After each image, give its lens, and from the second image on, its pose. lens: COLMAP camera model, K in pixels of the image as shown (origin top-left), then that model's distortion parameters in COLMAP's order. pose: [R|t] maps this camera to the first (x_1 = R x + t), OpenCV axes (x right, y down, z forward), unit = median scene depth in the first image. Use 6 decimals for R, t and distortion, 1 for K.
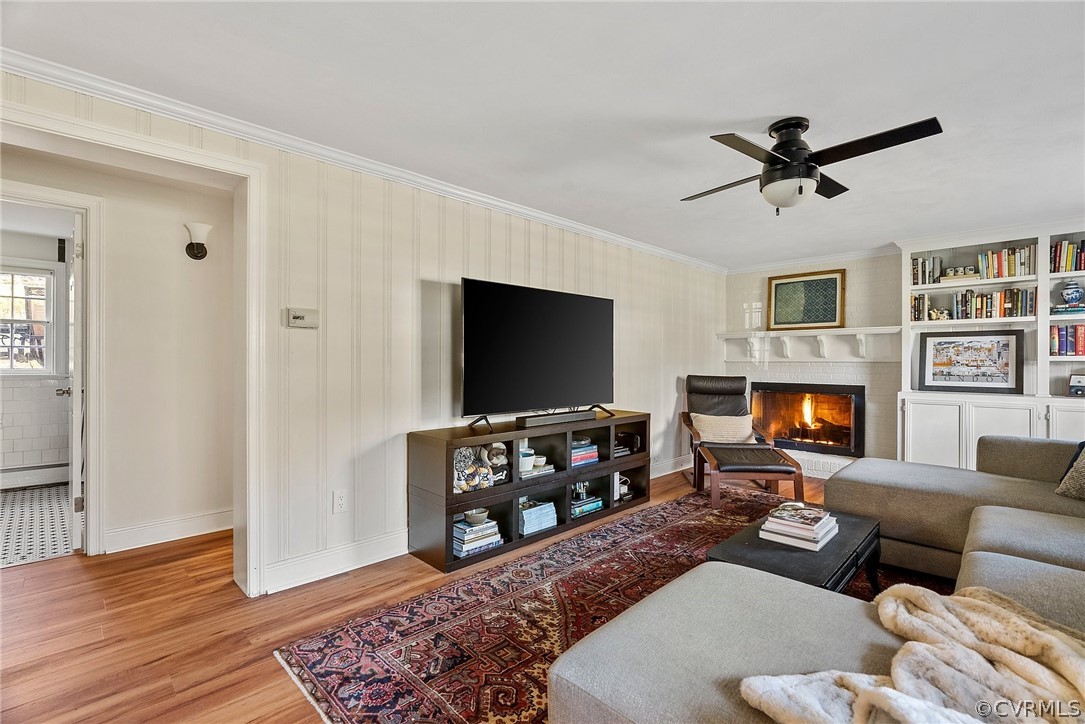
lens RADIAL K [[510.8, 0, 542.4], [0, 510.8, 364.3], [0, 0, 1]] dist [-0.003823, 0.003971]
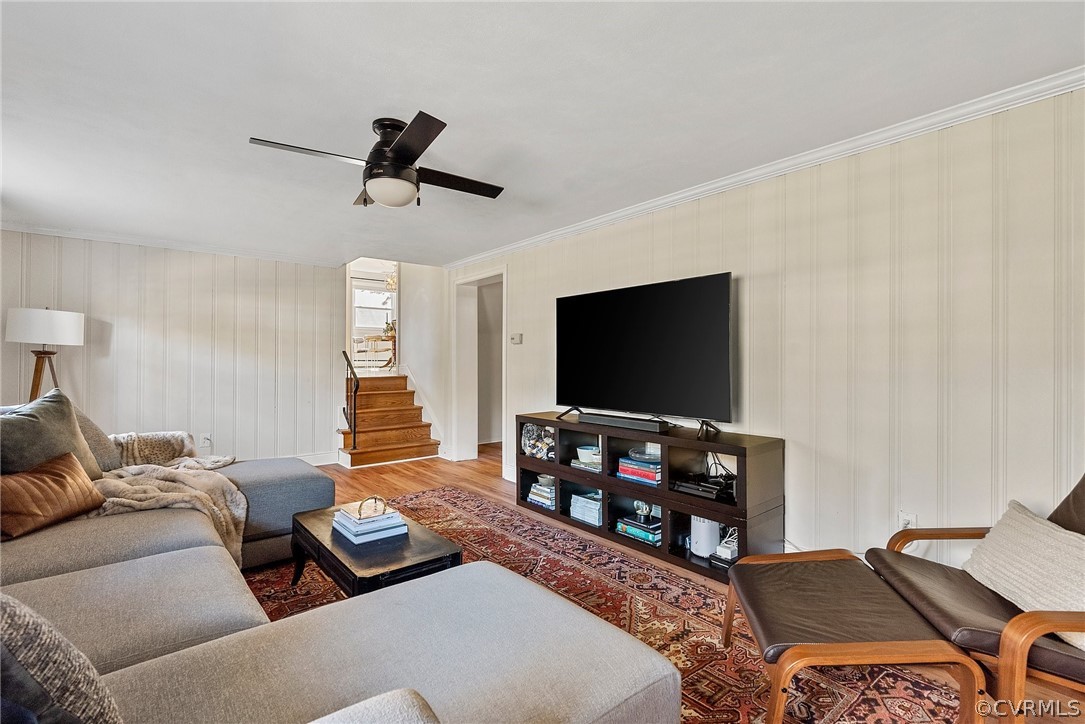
lens RADIAL K [[510.8, 0, 541.8], [0, 510.8, 359.8], [0, 0, 1]] dist [-0.003823, 0.003971]
pose [[-0.139378, 0.002374, -0.990236, 1.179151], [0.004772, 0.999987, 0.001725, -0.014032], [0.990228, -0.004485, -0.139388, 1.180737]]
